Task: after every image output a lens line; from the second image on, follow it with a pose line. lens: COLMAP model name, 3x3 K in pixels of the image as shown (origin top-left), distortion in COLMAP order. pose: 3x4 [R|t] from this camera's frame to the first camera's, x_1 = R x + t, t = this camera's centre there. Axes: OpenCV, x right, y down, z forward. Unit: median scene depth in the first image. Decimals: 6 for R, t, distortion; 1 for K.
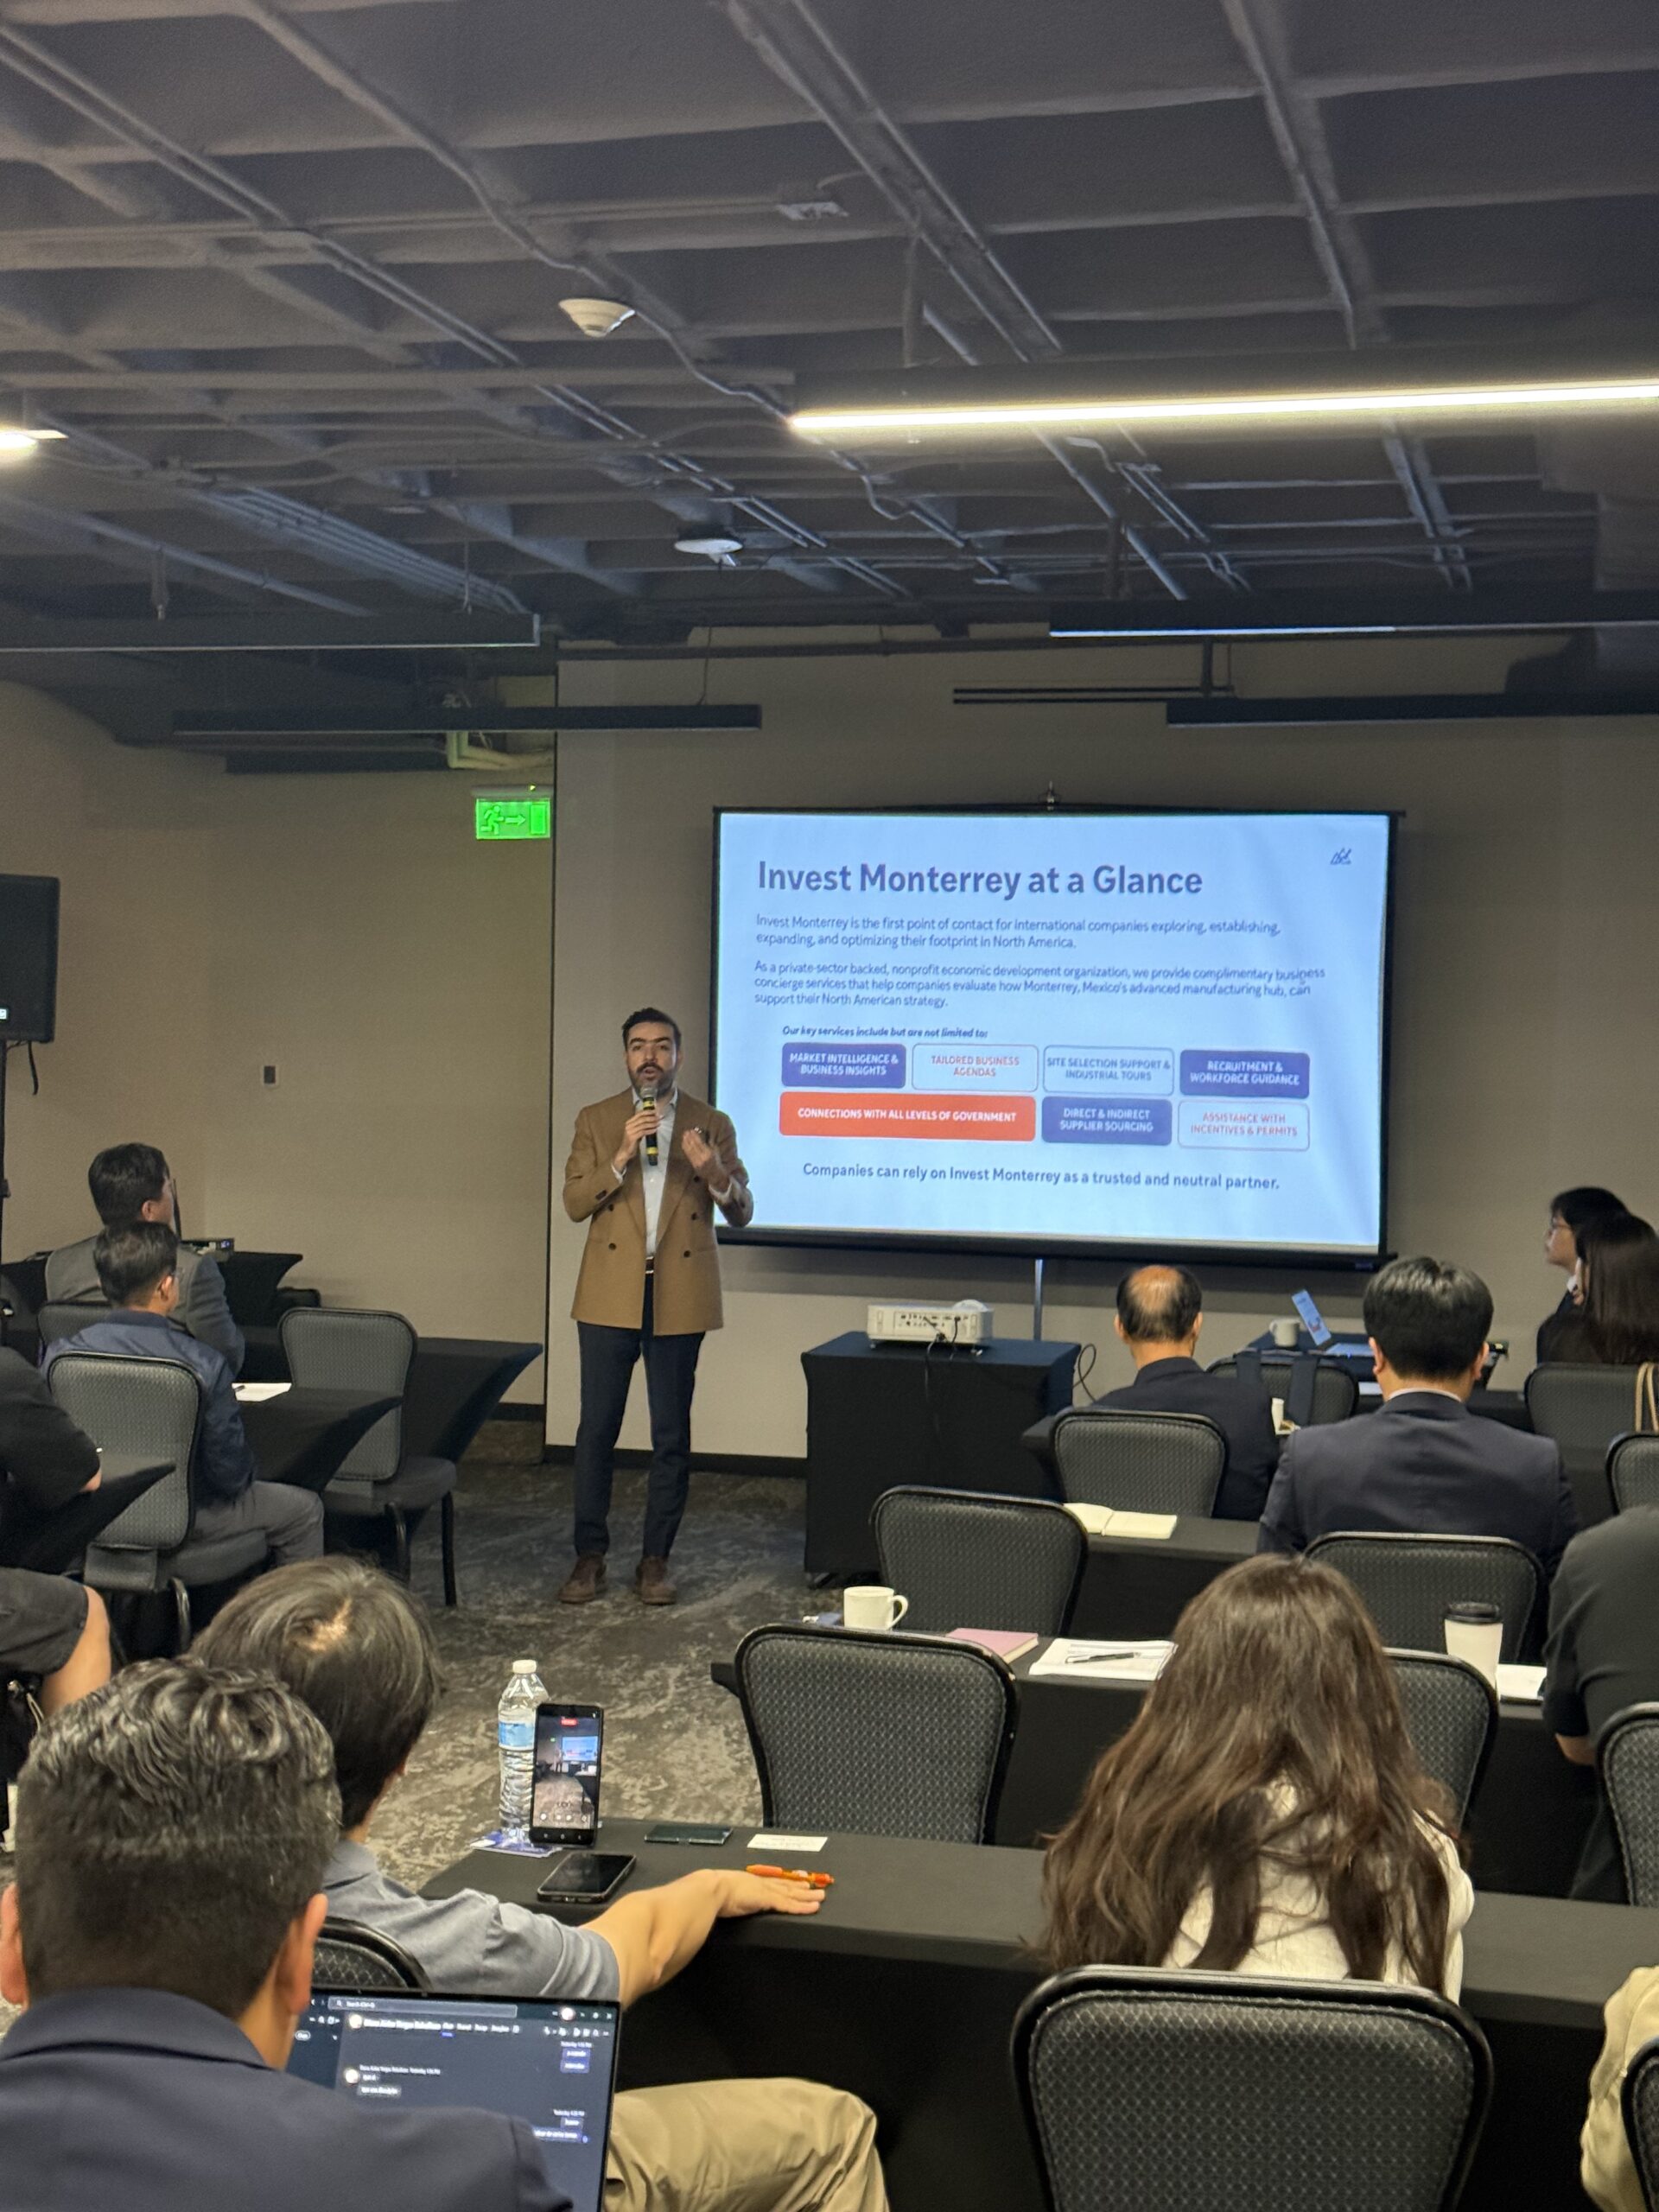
lens RADIAL K [[3106.4, 0, 826.0], [0, 3106.4, 1113.5], [0, 0, 1]] dist [0.136278, 0.000000]
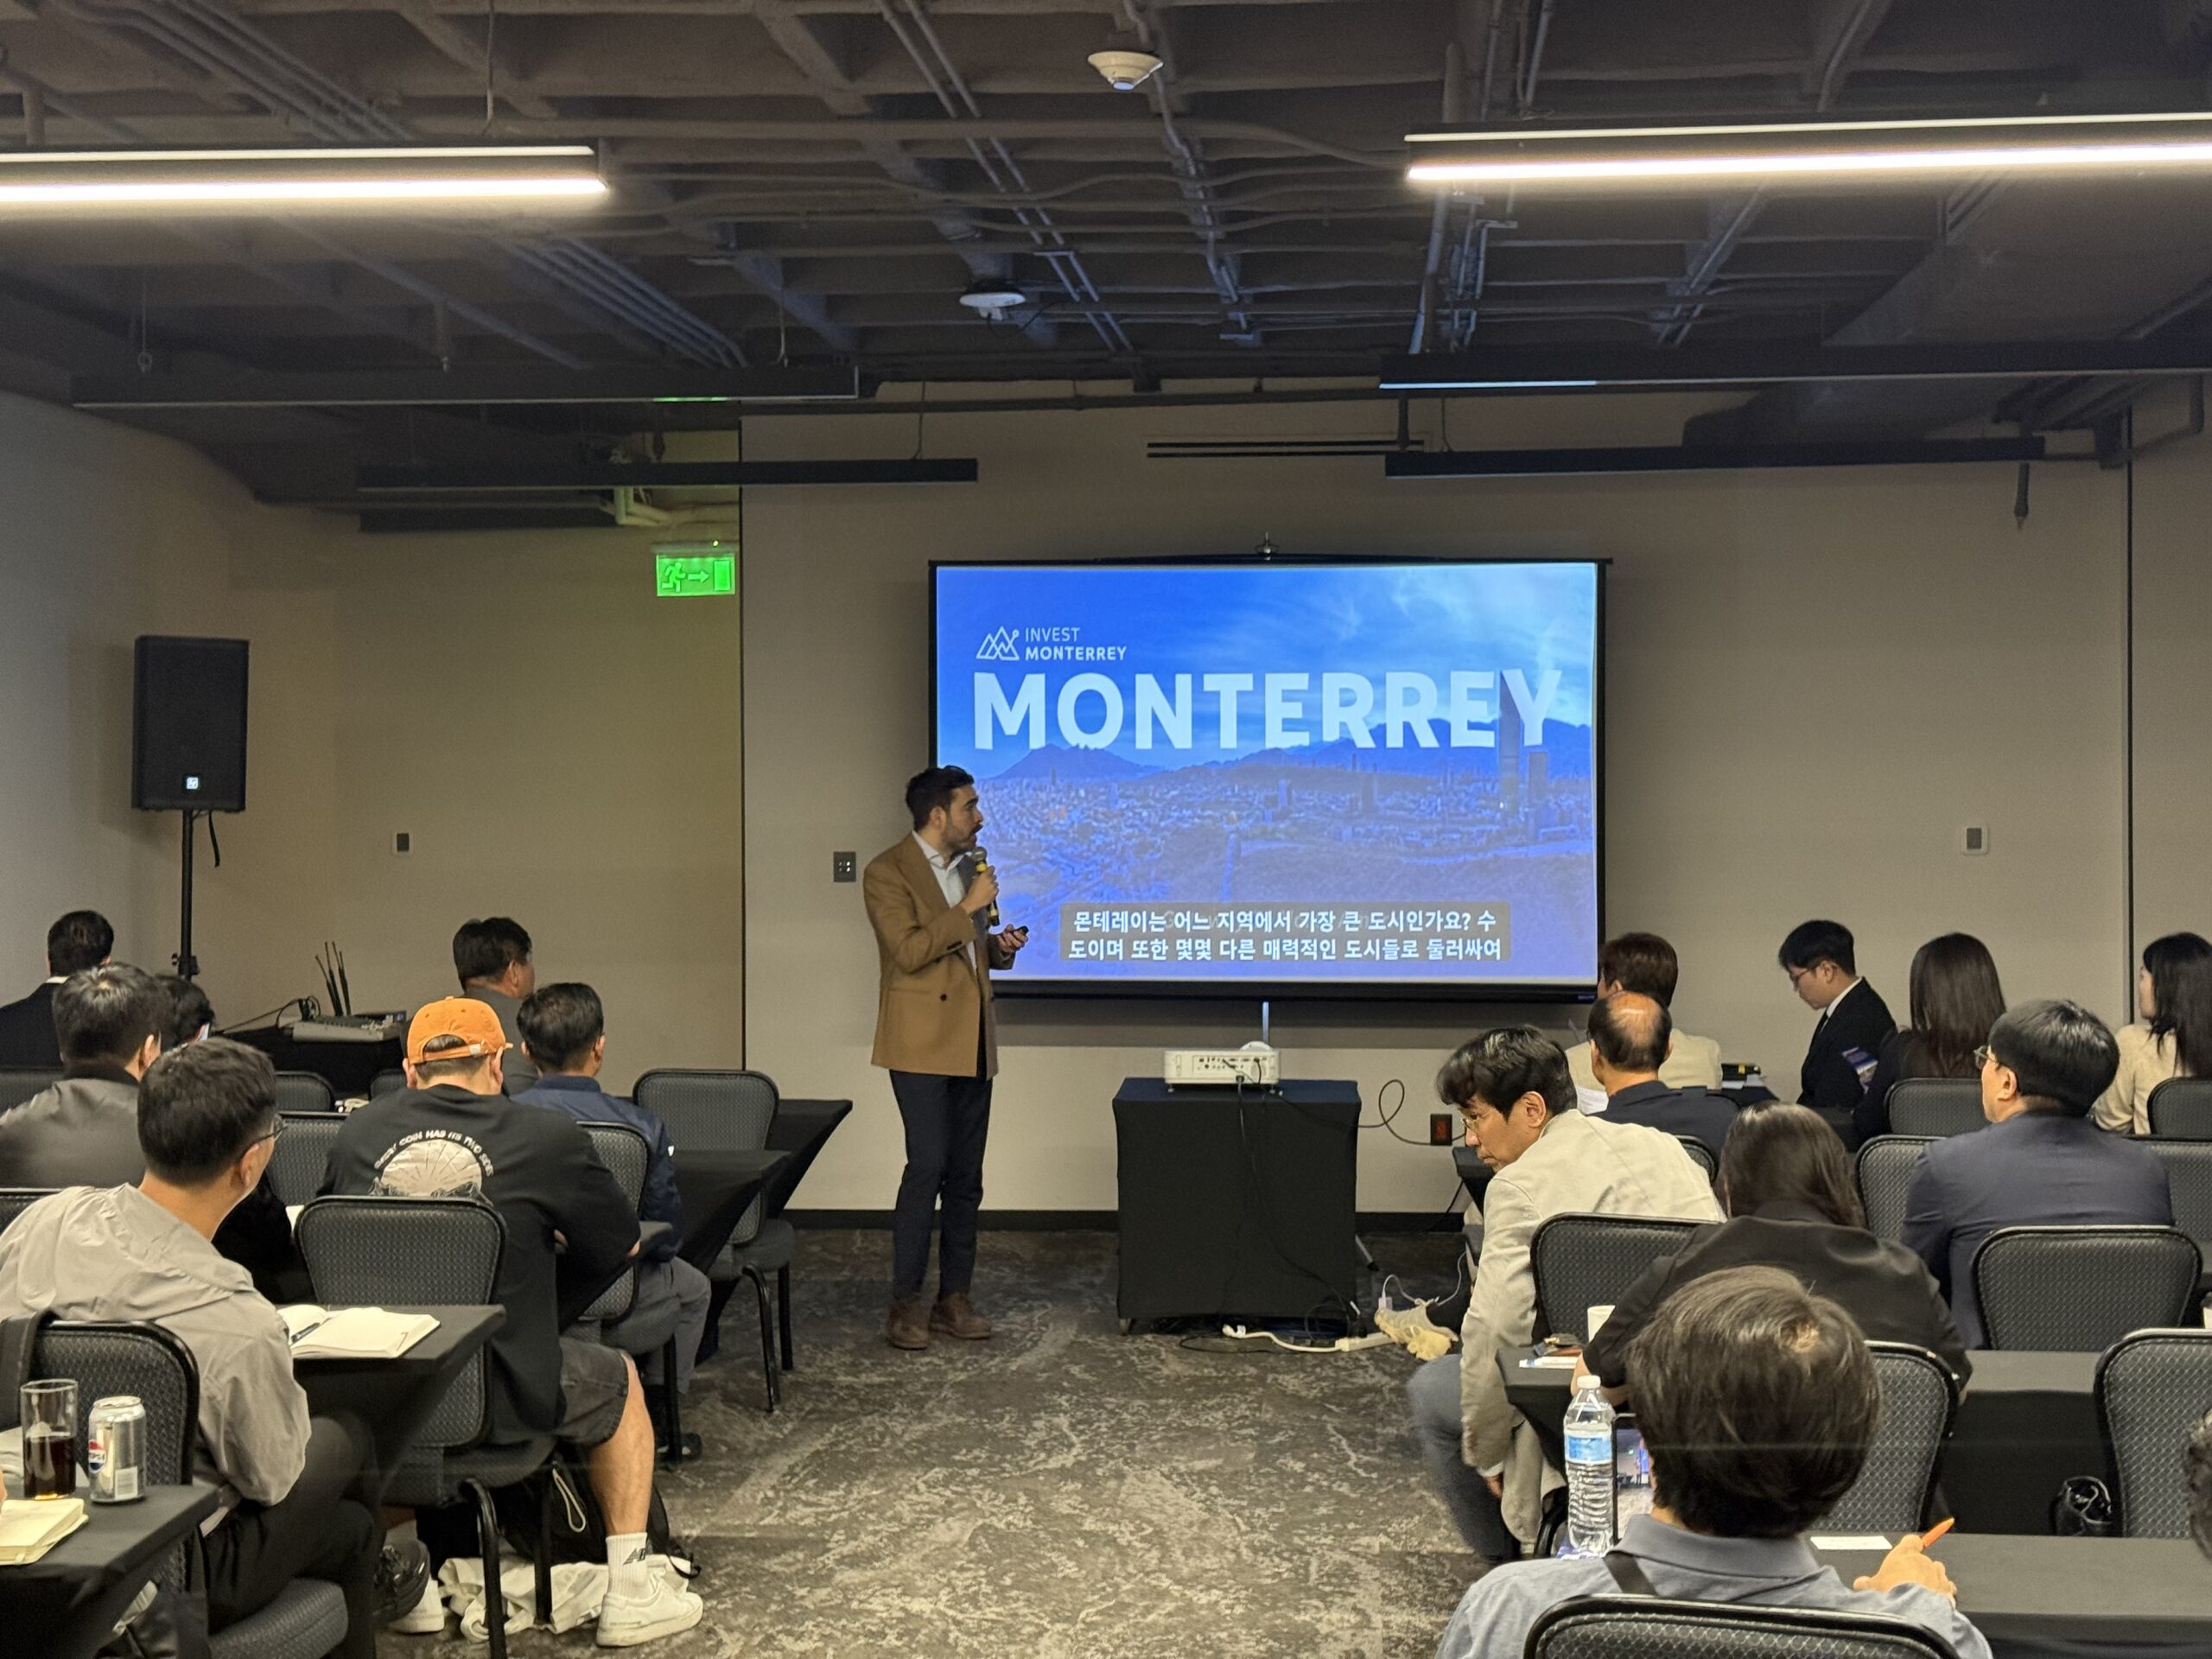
lens RADIAL K [[3106.4, 0, 1103.8], [0, 3106.4, 816.2], [0, 0, 1]] dist [0.136278, 0.000000]
pose [[0.985454, -0.022414, 0.168457, -0.170322], [0.025693, 0.999520, -0.017312, 0.002649], [-0.167988, 0.021389, 0.985557, 0.007329]]
